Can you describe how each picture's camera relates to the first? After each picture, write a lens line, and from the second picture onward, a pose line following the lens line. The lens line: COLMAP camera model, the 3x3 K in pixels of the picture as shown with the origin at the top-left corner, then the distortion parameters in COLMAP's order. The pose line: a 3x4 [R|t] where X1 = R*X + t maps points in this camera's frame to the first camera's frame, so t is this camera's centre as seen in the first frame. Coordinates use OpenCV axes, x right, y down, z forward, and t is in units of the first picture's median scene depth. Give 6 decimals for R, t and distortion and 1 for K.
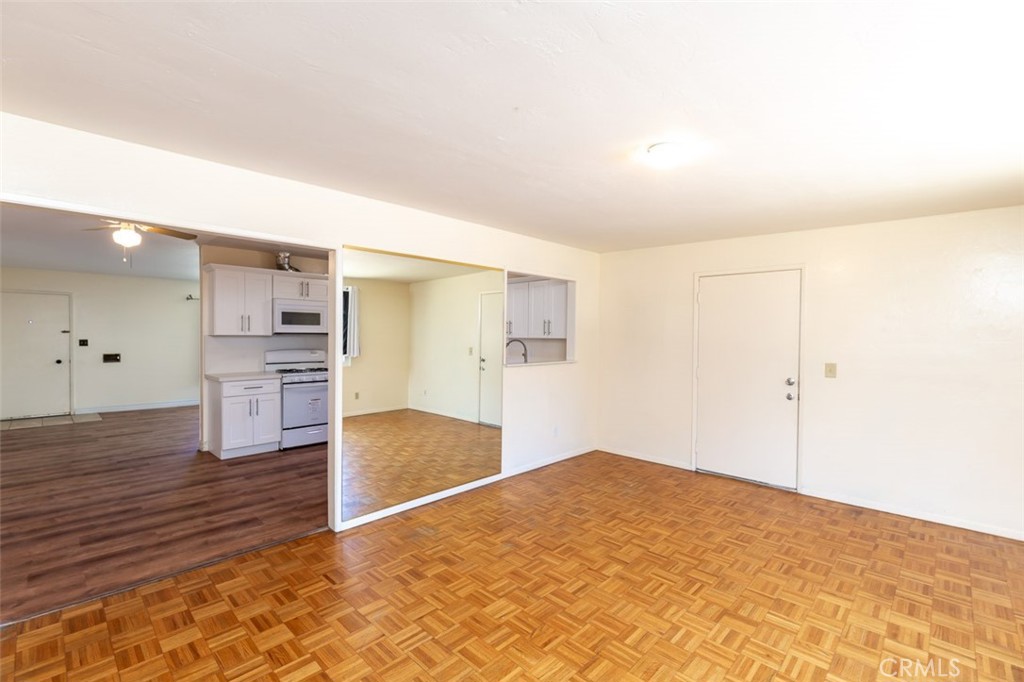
lens RADIAL K [[462.5, 0, 512.7], [0, 462.5, 343.0], [0, 0, 1]] dist [0.002731, -0.000547]
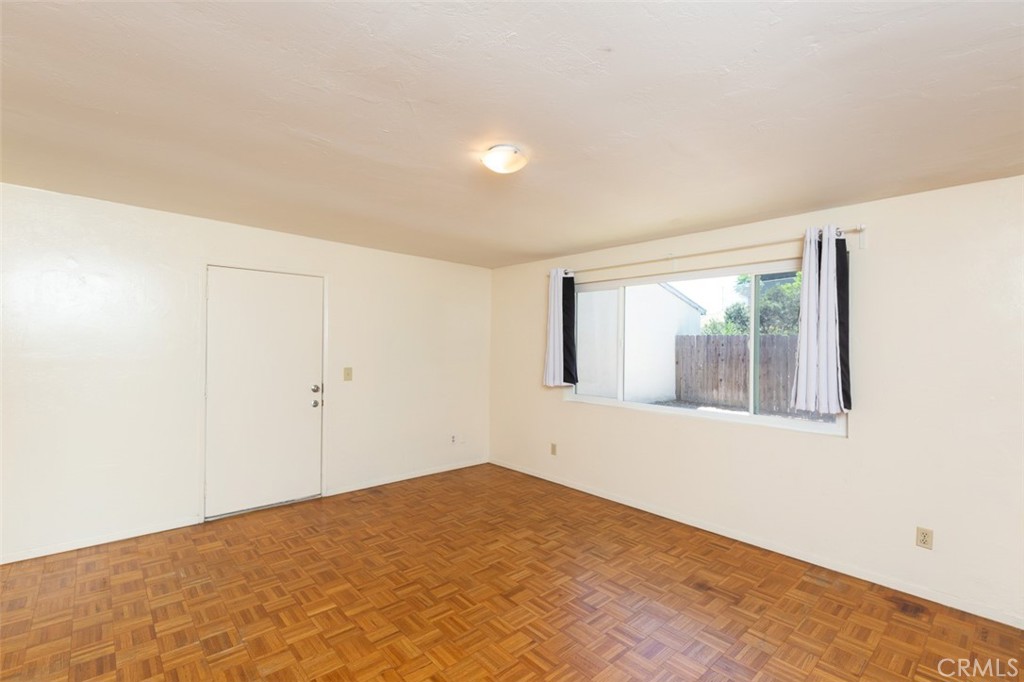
lens RADIAL K [[462.5, 0, 505.4], [0, 462.5, 342.3], [0, 0, 1]] dist [0.002731, -0.000547]
pose [[0.077253, -0.003326, 0.997006, -0.363292], [0.009957, 0.999947, 0.002565, -0.013903], [-0.996962, 0.009729, 0.077282, 0.518743]]
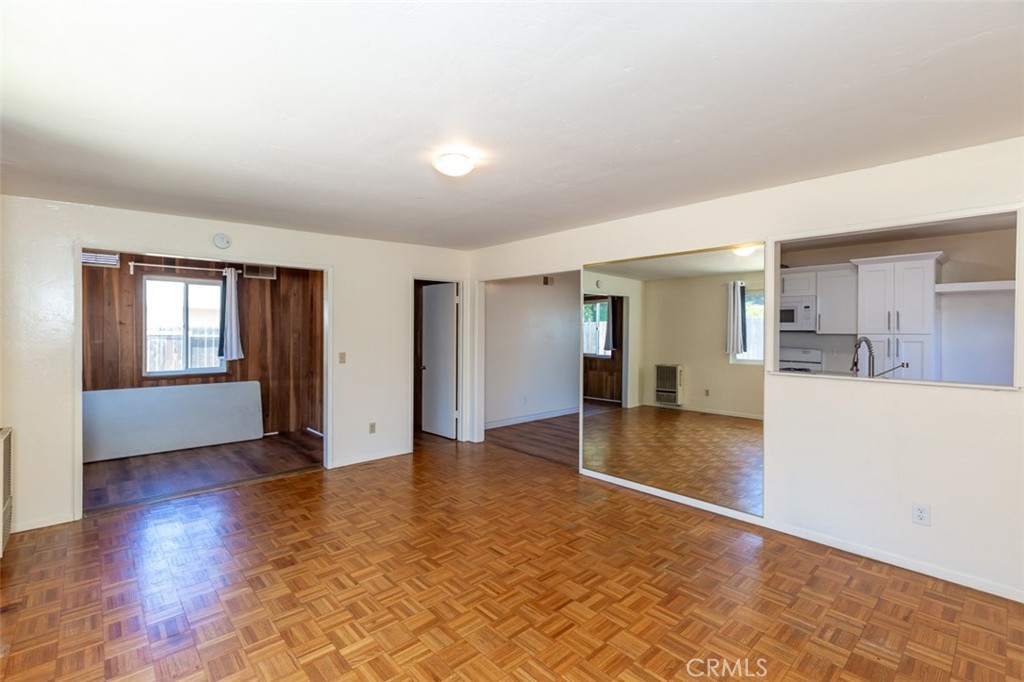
lens RADIAL K [[462.5, 0, 497.4], [0, 462.5, 337.2], [0, 0, 1]] dist [0.002731, -0.000547]
pose [[-0.091679, 0.005129, -0.995775, 0.793665], [-0.022406, 0.999723, 0.007213, -0.002275], [0.995536, 0.022973, -0.091539, 0.680287]]
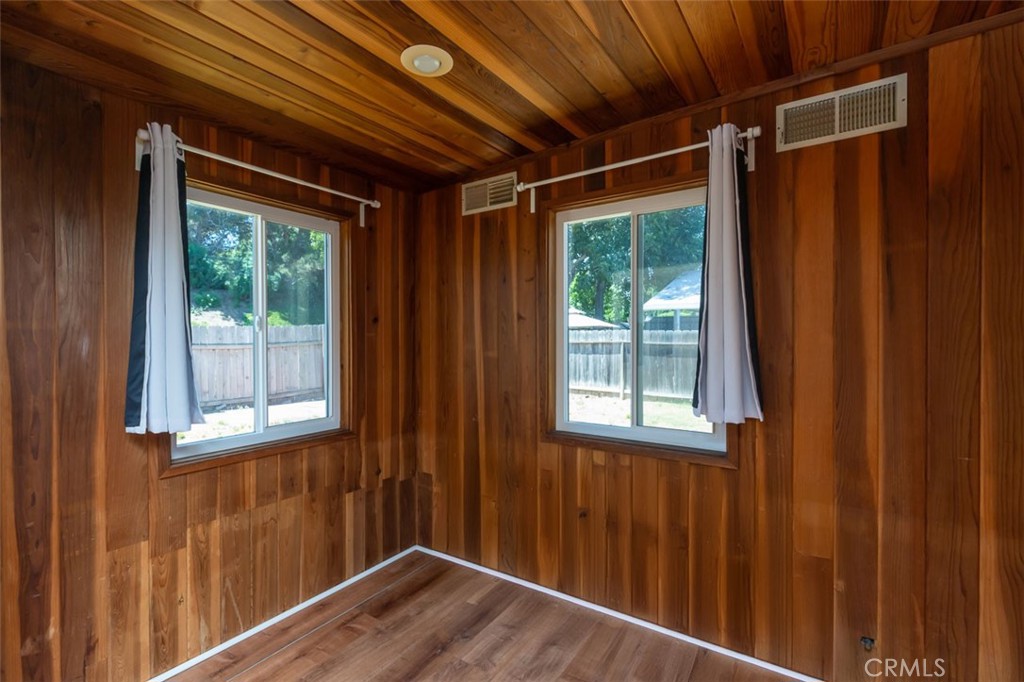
lens RADIAL K [[462.5, 0, 511.8], [0, 462.5, 342.1], [0, 0, 1]] dist [0.002731, -0.000547]
pose [[-0.985689, -0.000080, -0.168572, 0.605491], [-0.003933, 0.999739, 0.022521, 0.000058], [0.168526, 0.022862, -0.985432, 0.584869]]
